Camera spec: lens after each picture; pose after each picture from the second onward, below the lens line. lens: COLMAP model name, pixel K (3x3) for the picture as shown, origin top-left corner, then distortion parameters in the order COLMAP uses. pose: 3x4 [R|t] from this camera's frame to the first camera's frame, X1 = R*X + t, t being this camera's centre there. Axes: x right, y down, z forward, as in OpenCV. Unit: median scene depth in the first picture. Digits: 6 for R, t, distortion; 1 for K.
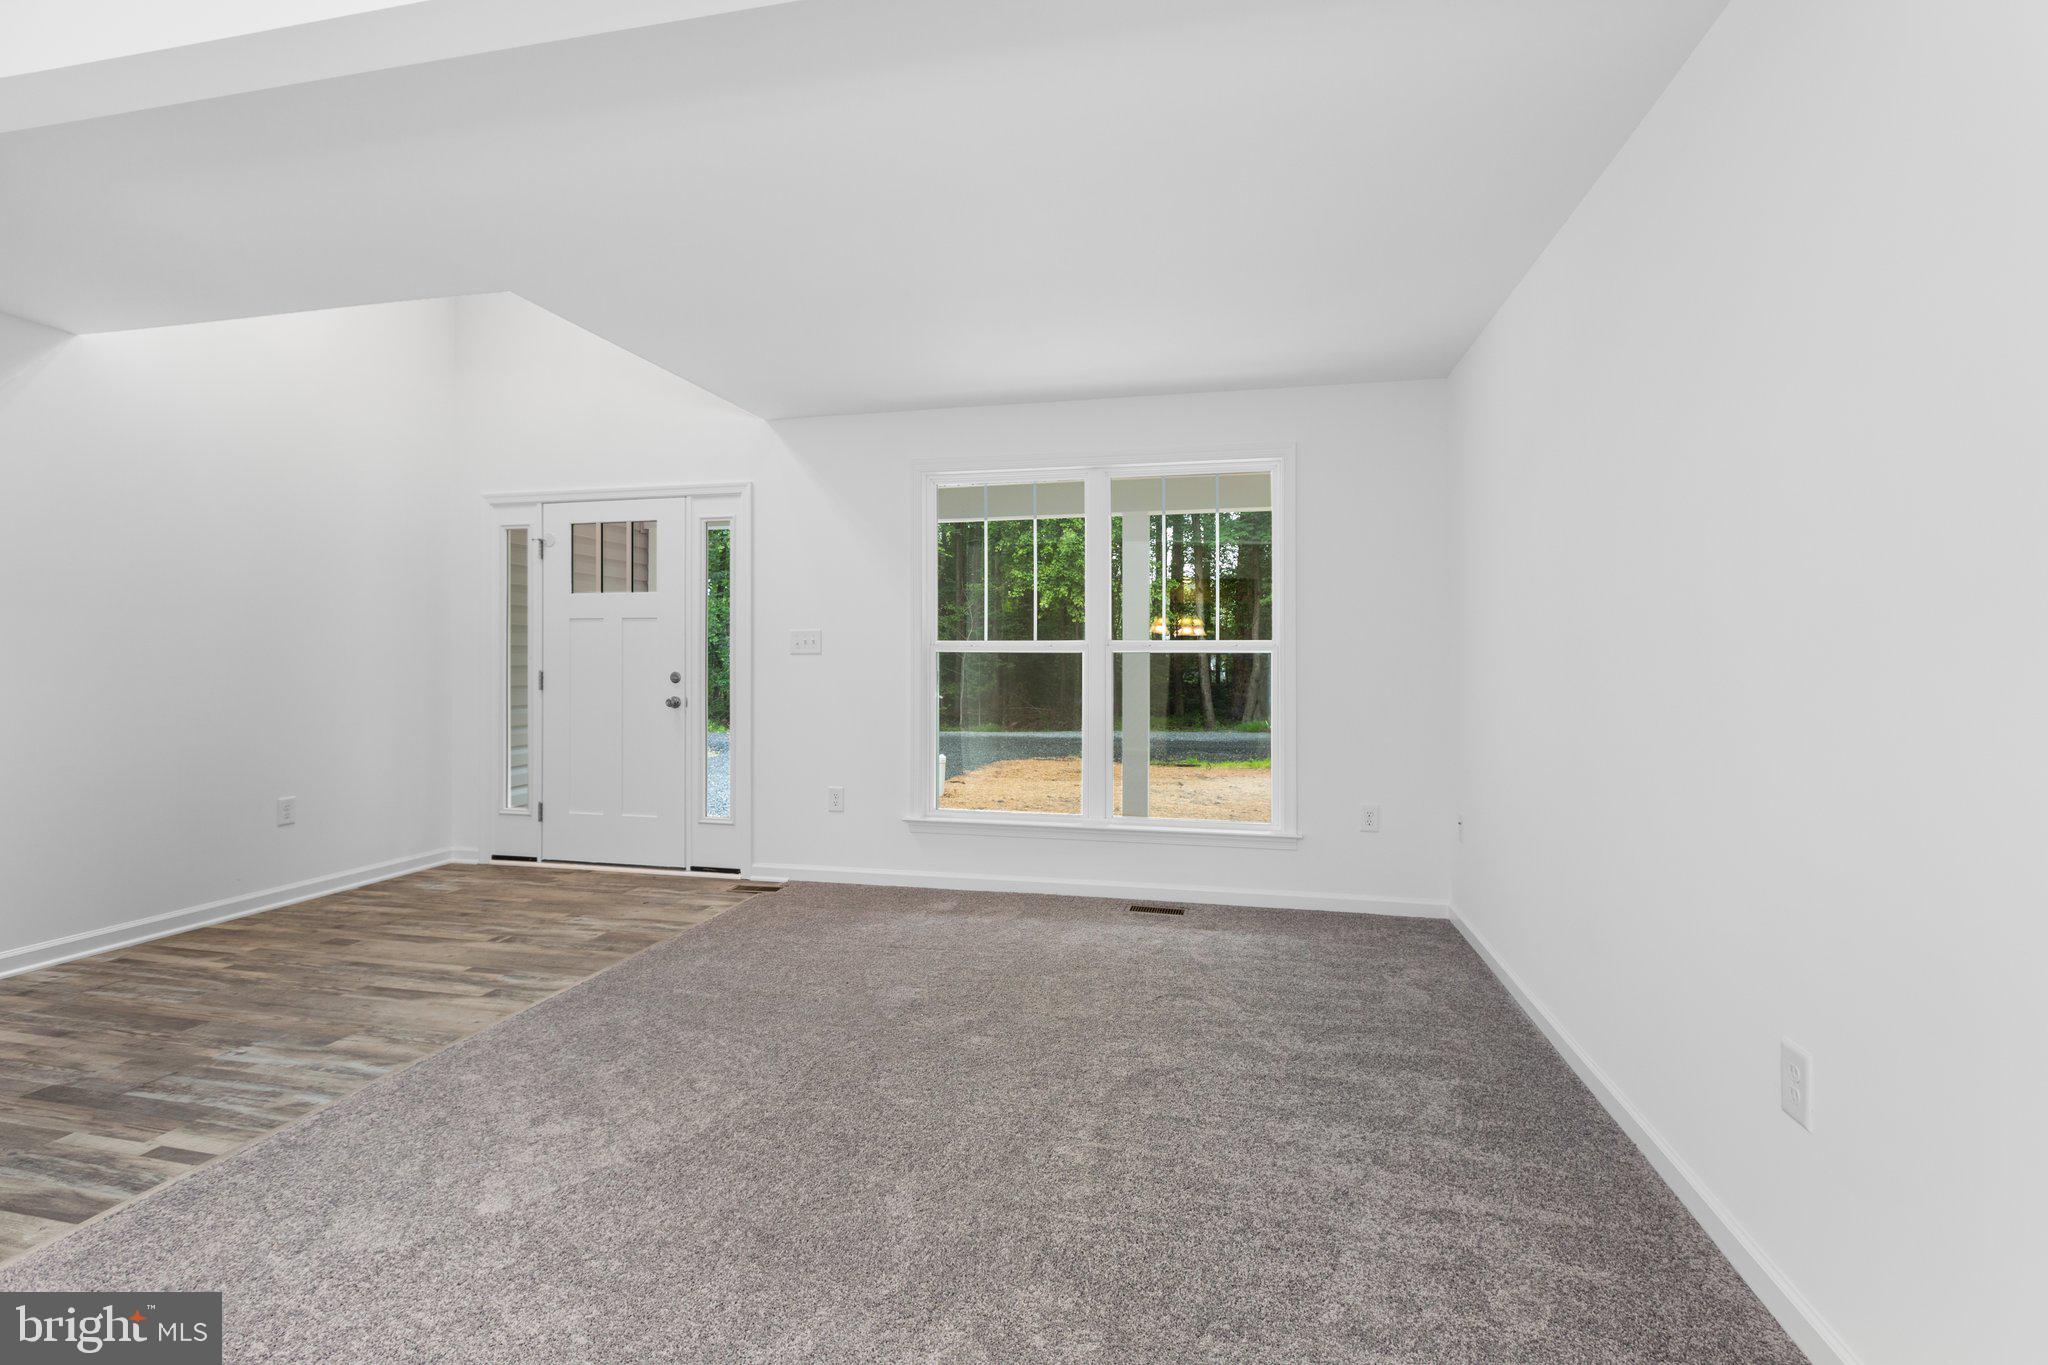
lens RADIAL K [[943.3, 0, 1029.1], [0, 943.3, 654.6], [0, 0, 1]] dist [-0.002764, -0.000555]
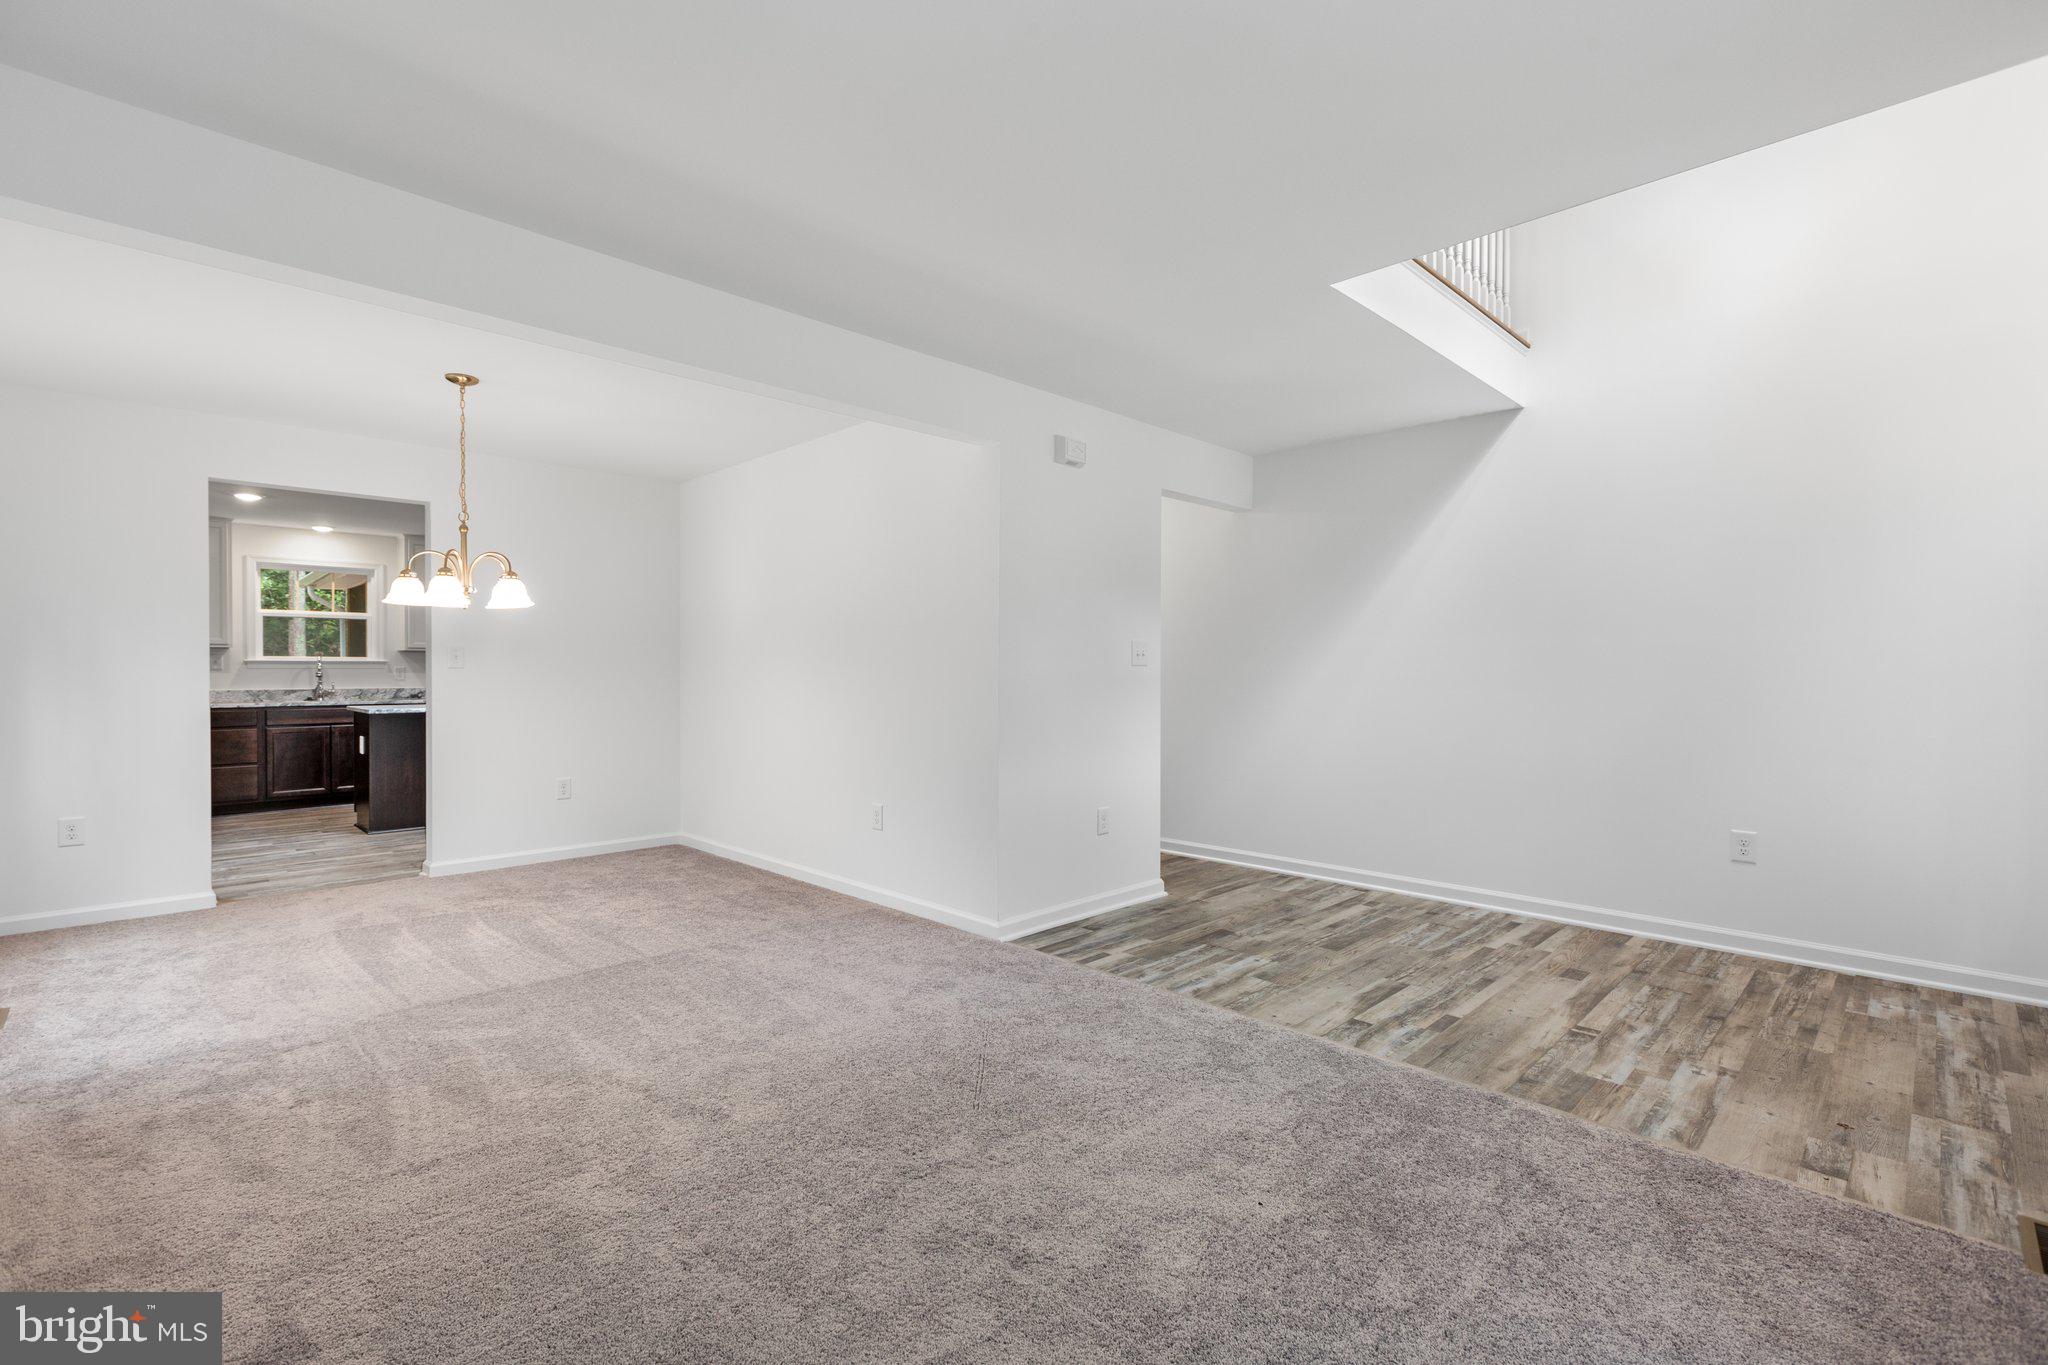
lens RADIAL K [[924.7, 0, 1024.0], [0, 924.7, 682.5], [0, 0, 1]] dist [0.001823, 0.000290]
pose [[-0.534777, 0.012174, -0.844906, 0.277060], [0.000753, 0.999903, 0.013931, -0.000399], [0.844993, 0.006813, -0.534734, 0.828794]]
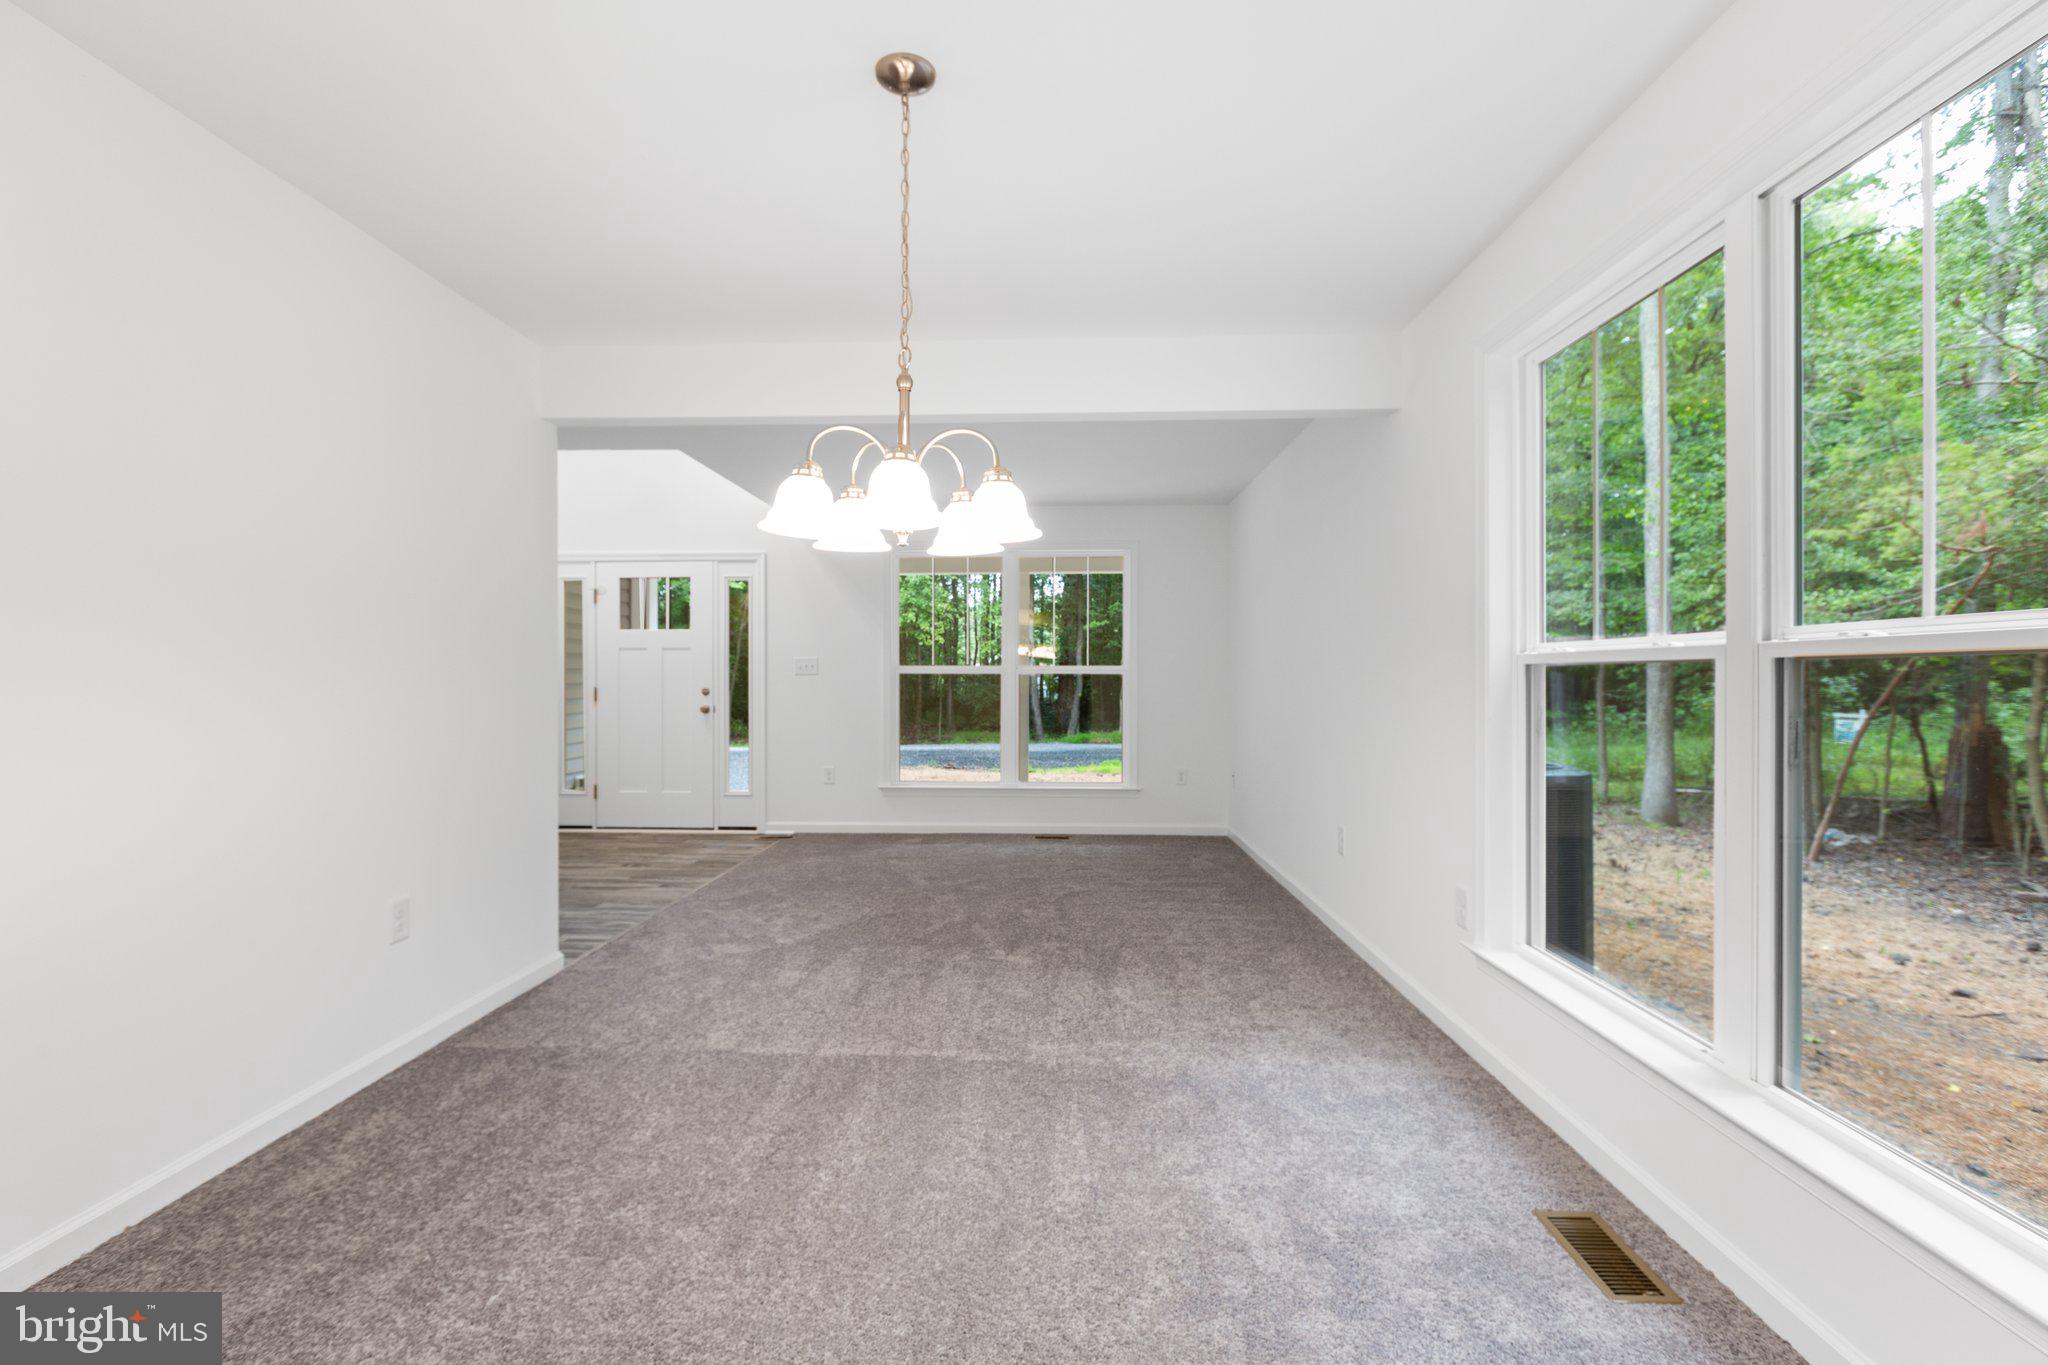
lens RADIAL K [[924.7, 0, 1024.0], [0, 924.7, 682.5], [0, 0, 1]] dist [0.001823, 0.000290]
pose [[0.983109, -0.001845, 0.183013, -0.173291], [0.000185, 0.999959, 0.009088, -0.001547], [-0.183022, -0.008901, 0.983068, -0.454273]]
